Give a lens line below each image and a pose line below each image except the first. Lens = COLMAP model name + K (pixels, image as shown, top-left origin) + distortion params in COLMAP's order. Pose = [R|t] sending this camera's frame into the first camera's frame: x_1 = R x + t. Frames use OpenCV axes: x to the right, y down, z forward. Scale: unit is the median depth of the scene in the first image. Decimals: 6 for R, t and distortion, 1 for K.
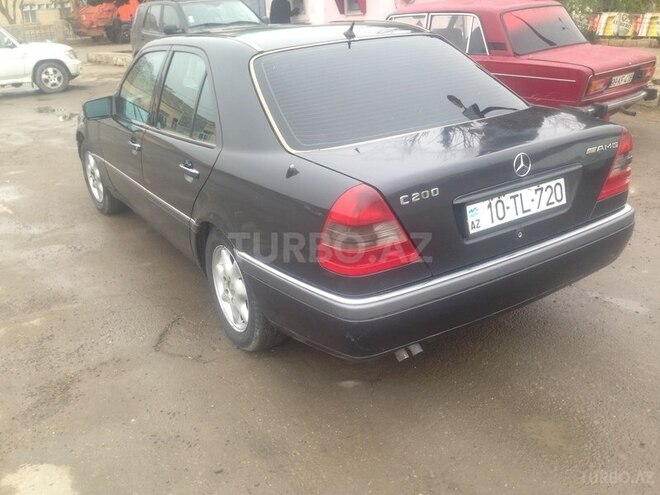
lens RADIAL K [[602.9, 0, 330.0], [0, 602.9, 247.5], [0, 0, 1]] dist [0.119068, -0.231012]
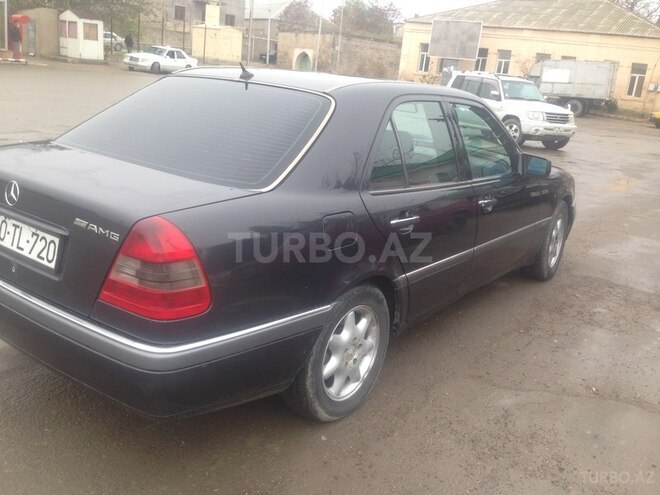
lens RADIAL K [[602.9, 0, 330.0], [0, 602.9, 247.5], [0, 0, 1]] dist [0.119068, -0.231012]
pose [[0.358766, 0.351816, -0.864588, 1.281868], [-0.452179, 0.875818, 0.168751, -0.425135], [0.816591, 0.330407, 0.473298, 0.948296]]
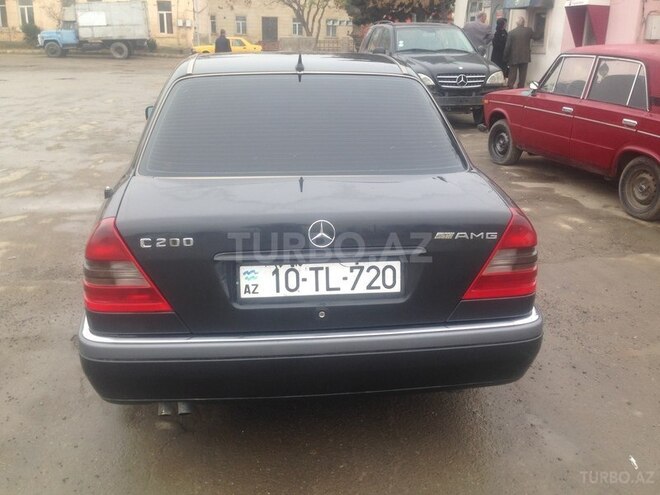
lens RADIAL K [[602.9, 0, 330.0], [0, 602.9, 247.5], [0, 0, 1]] dist [0.119068, -0.231012]
pose [[0.897035, 0.208098, -0.389902, 0.635865], [-0.222117, 0.974975, 0.009345, -0.123385], [0.382090, 0.078221, 0.920809, 0.222987]]
